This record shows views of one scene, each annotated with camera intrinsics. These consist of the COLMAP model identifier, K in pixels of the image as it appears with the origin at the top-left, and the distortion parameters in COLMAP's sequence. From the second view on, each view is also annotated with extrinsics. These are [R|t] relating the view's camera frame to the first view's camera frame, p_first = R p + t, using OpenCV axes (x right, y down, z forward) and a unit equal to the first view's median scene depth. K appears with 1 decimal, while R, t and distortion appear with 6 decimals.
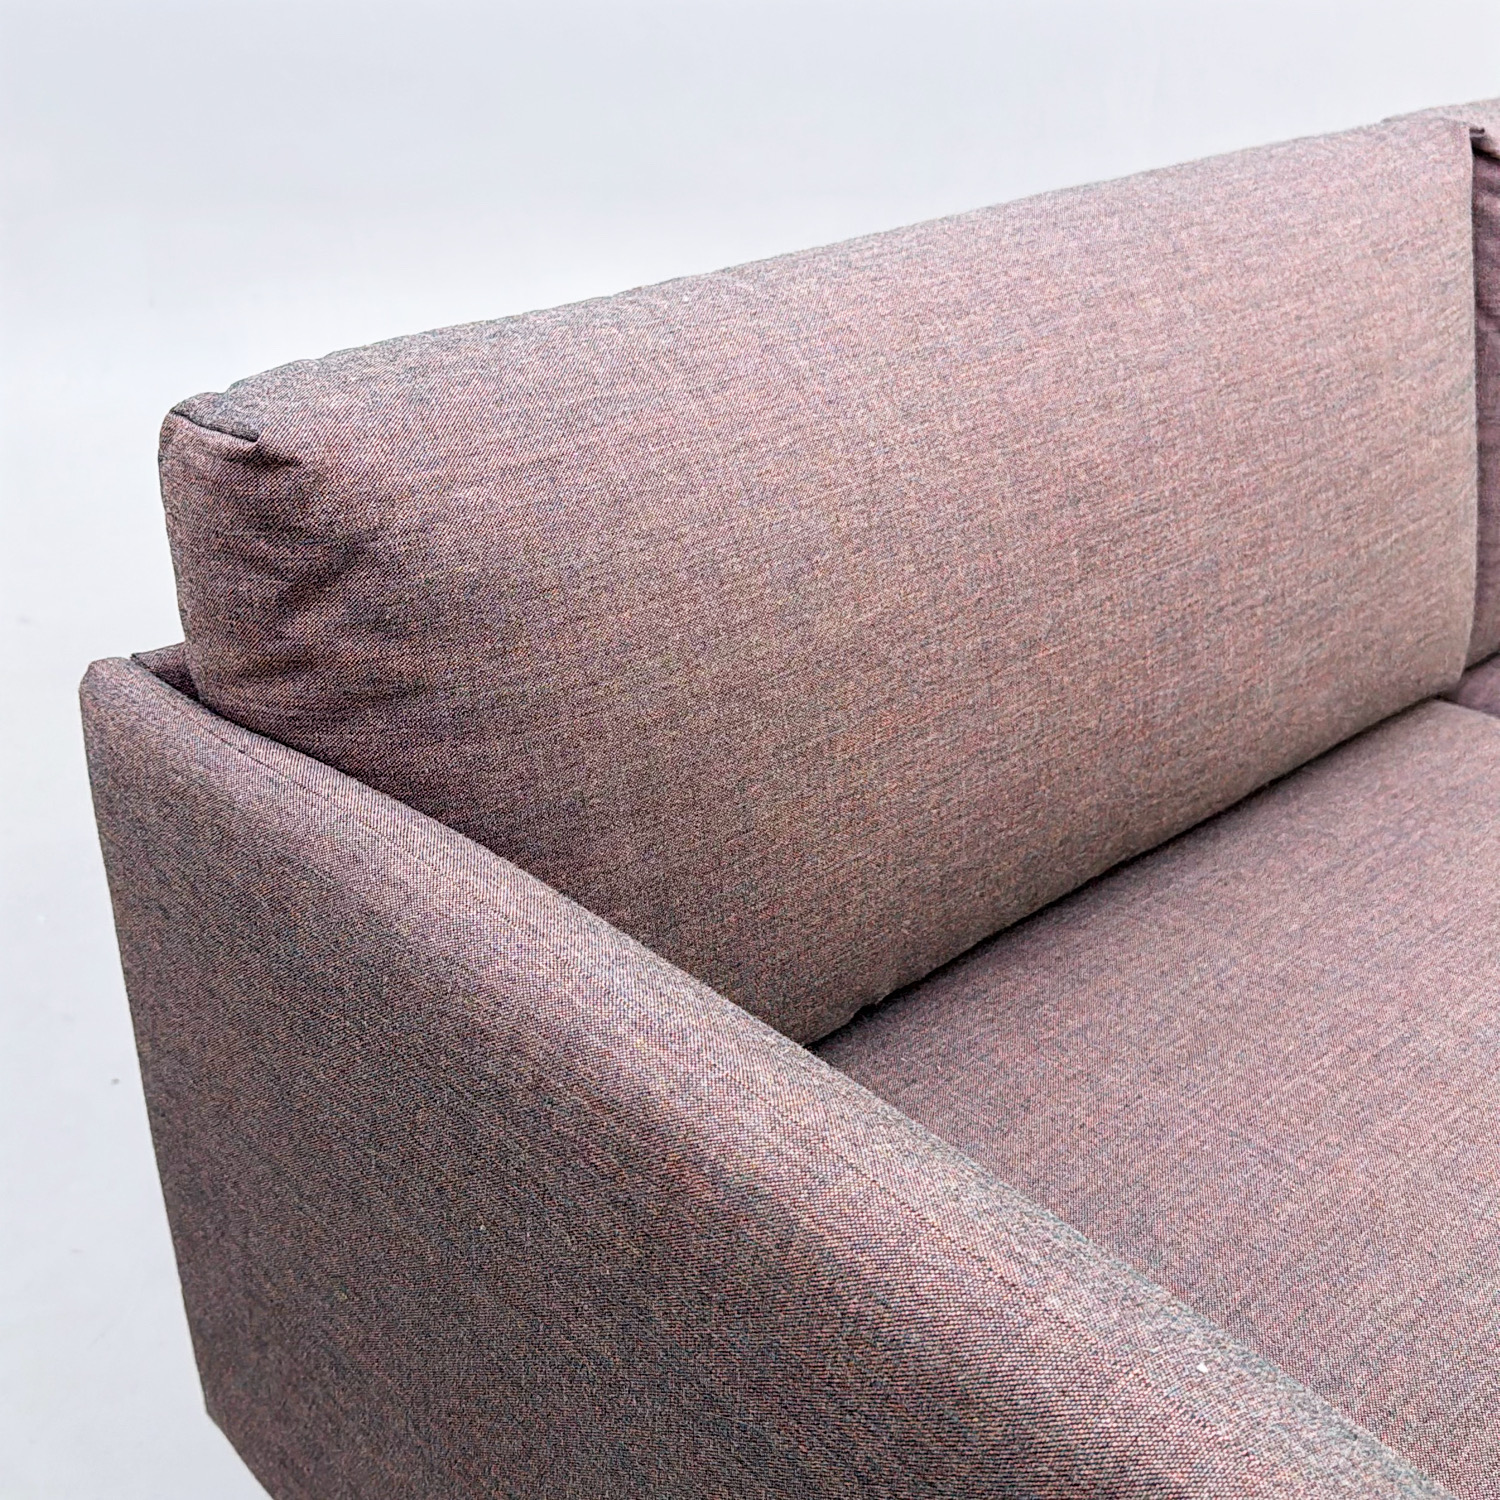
lens RADIAL K [[1804.2, 0, 761.5], [0, 1804.2, 754.6], [0, 0, 1]] dist [0.099455, 0.000000]
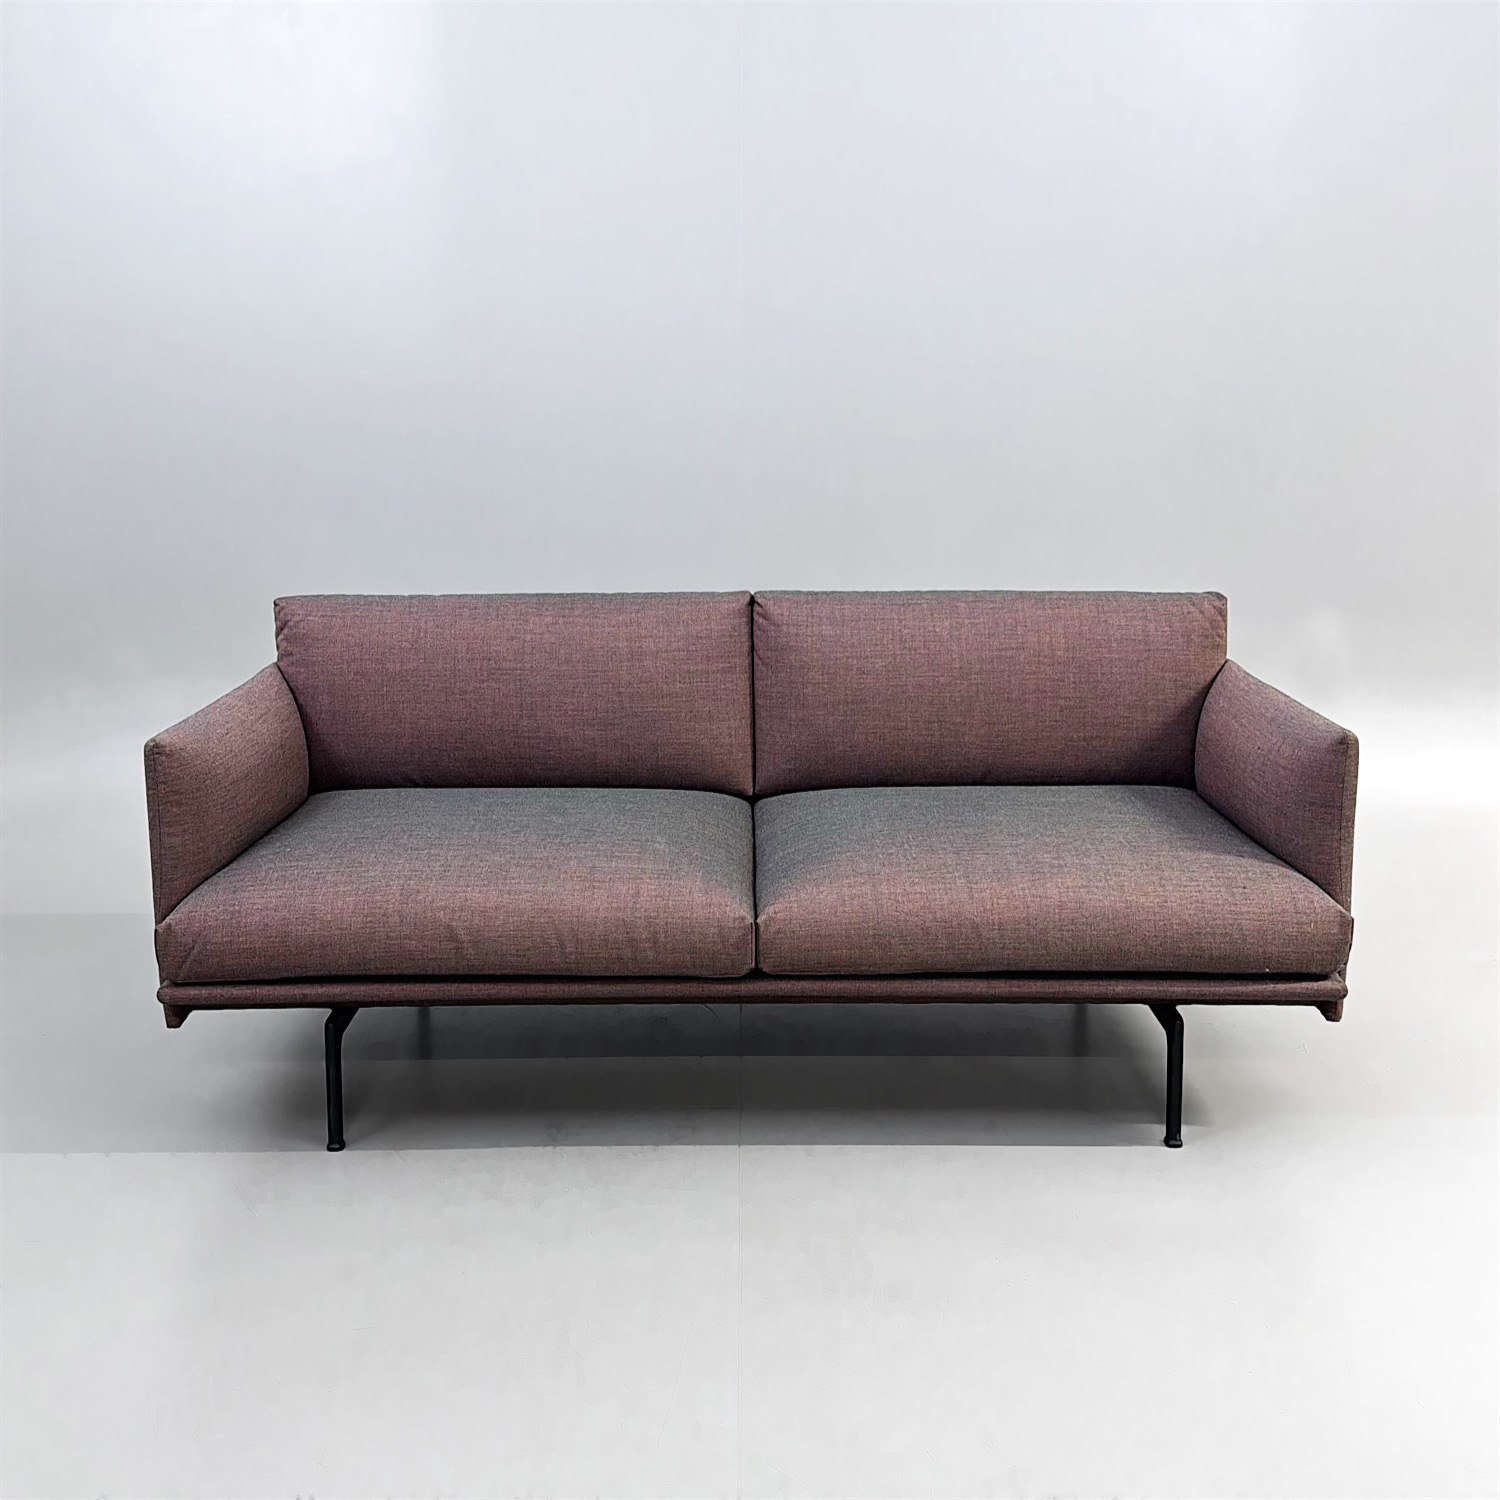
lens RADIAL K [[1804.2, 0, 766.5], [0, 1804.2, 748.3], [0, 0, 1]] dist [0.099455, 0.000000]
pose [[0.737253, 0.112873, -0.666121, 3.448745], [-0.310887, 0.932039, -0.186154, 0.607946], [0.599839, 0.344331, 0.722239, -1.427256]]
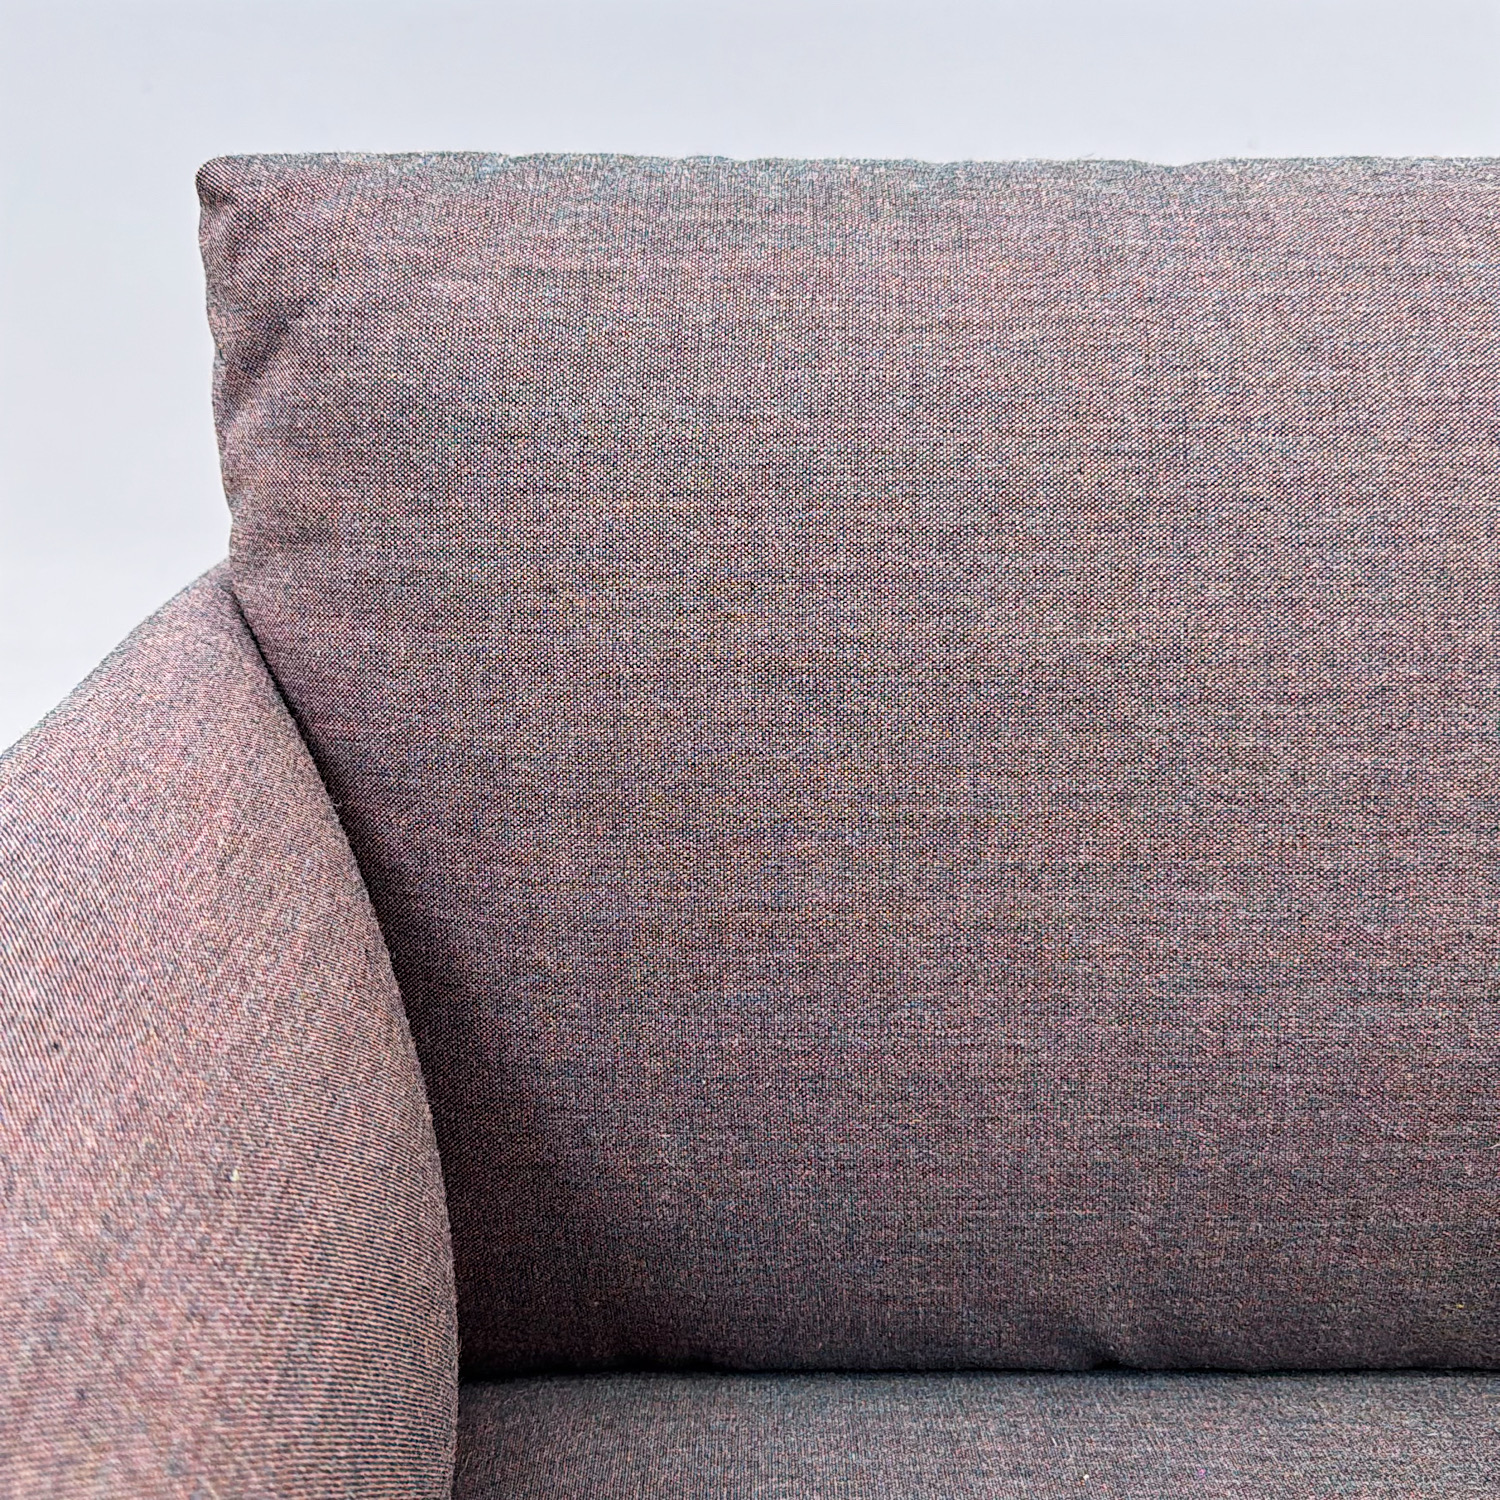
lens RADIAL K [[1804.2, 0, 736.8], [0, 1804.2, 764.2], [0, 0, 1]] dist [0.099455, 0.000000]
pose [[0.735689, 0.200421, -0.646988, 0.366798], [-0.319609, 0.944907, -0.070719, 0.042808], [0.597170, 0.258810, 0.759214, 0.487070]]
